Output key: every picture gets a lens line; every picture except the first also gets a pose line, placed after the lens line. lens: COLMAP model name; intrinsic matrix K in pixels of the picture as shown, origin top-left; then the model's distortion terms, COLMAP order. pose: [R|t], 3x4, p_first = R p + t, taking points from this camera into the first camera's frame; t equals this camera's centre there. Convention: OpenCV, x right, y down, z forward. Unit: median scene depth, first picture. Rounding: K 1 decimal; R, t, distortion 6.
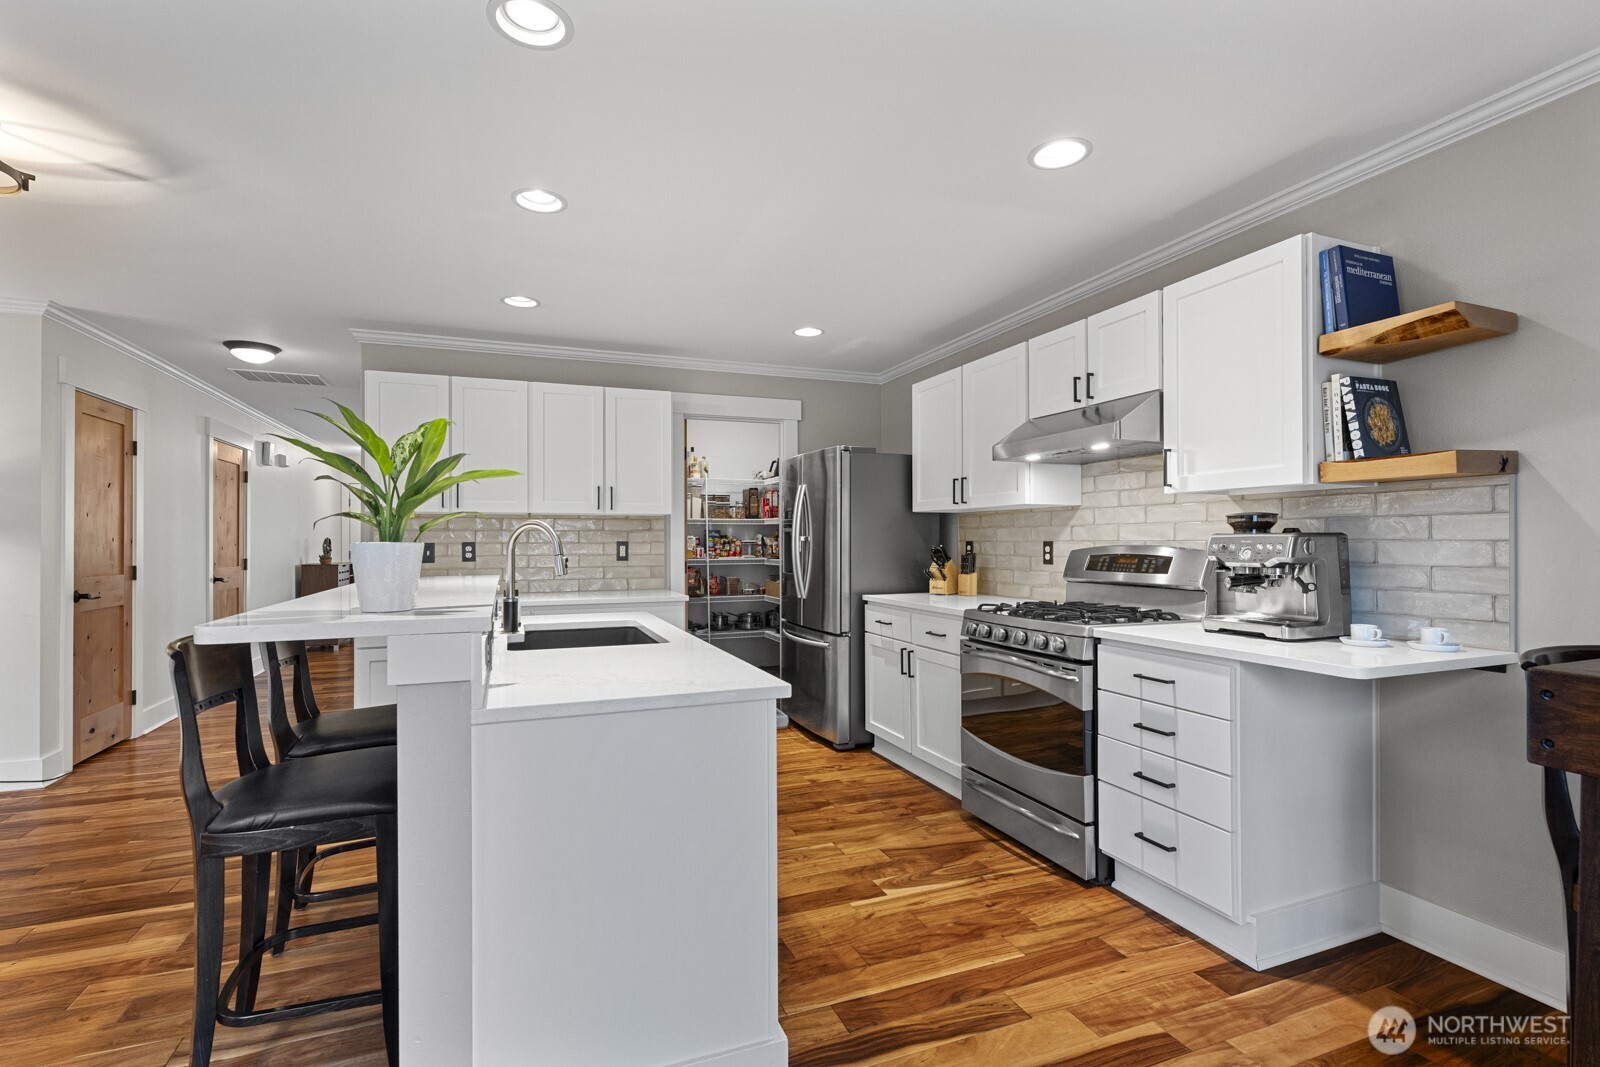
lens RADIAL K [[745.5, 0, 796.6], [0, 745.5, 538.1], [0, 0, 1]] dist [0.003481, 0.000592]
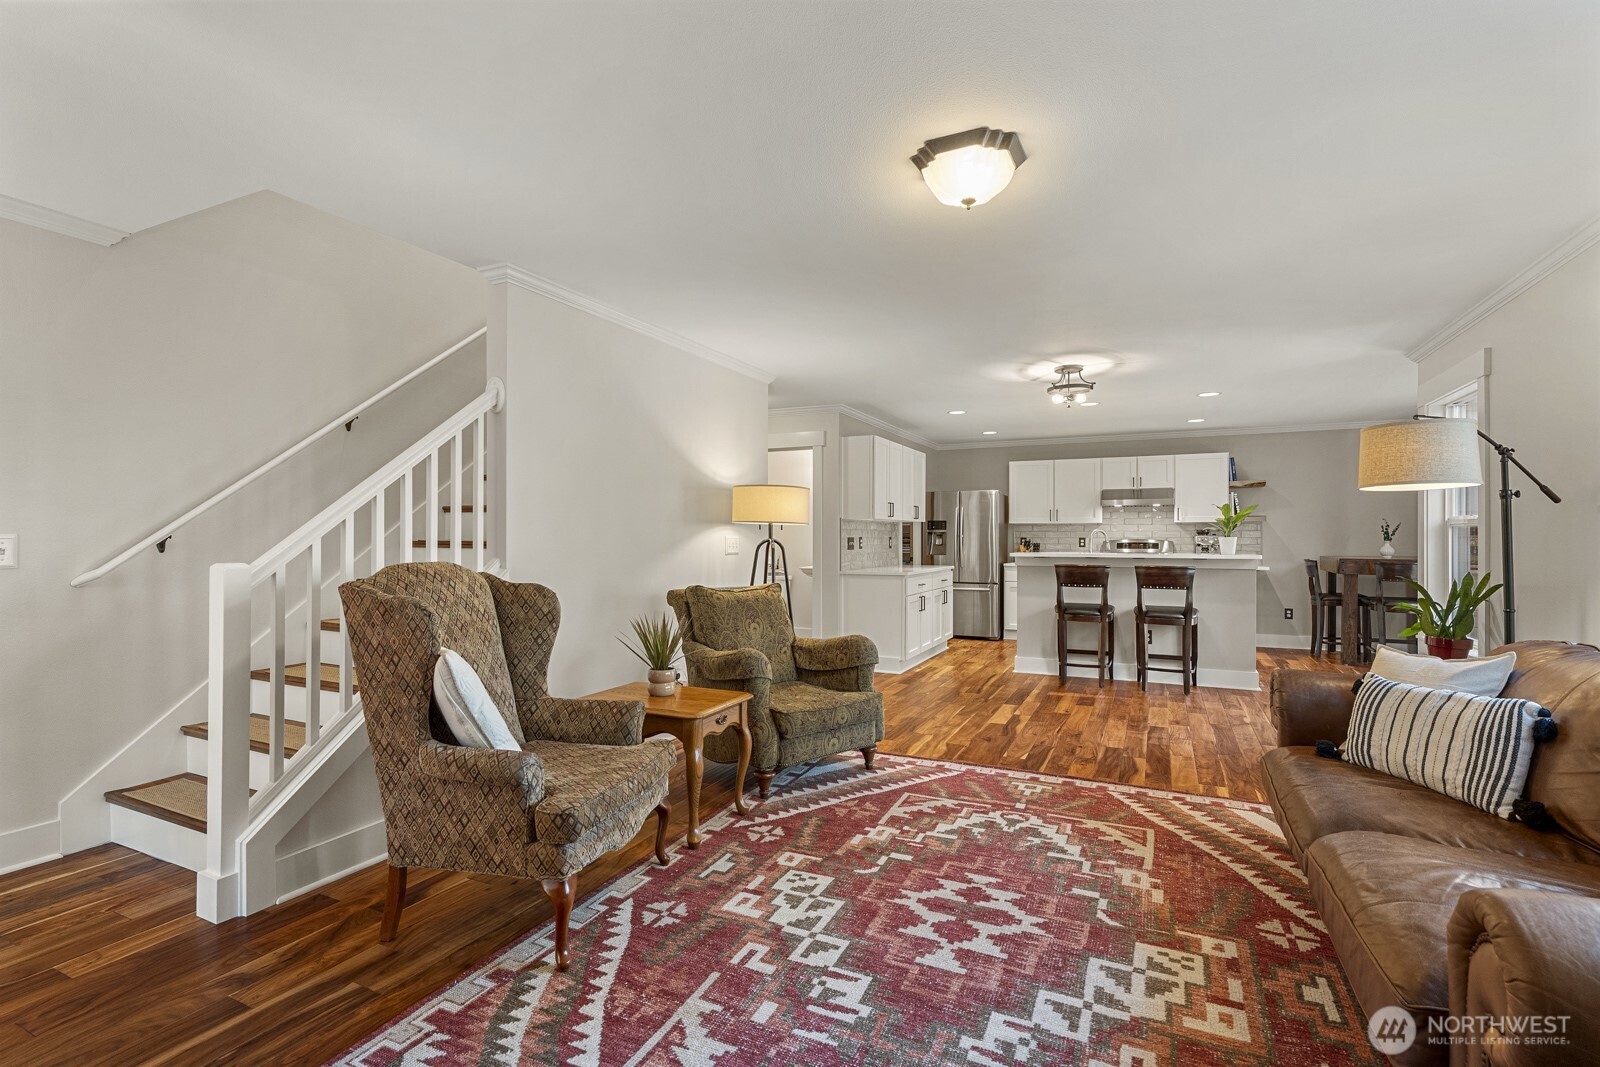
lens RADIAL K [[745.5, 0, 796.6], [0, 745.5, 538.1], [0, 0, 1]] dist [0.003481, 0.000592]
pose [[0.735015, 0.006282, 0.678022, -2.262072], [-0.006704, 0.999976, -0.001997, 0.019469], [-0.678018, -0.003078, 0.735039, -0.149210]]
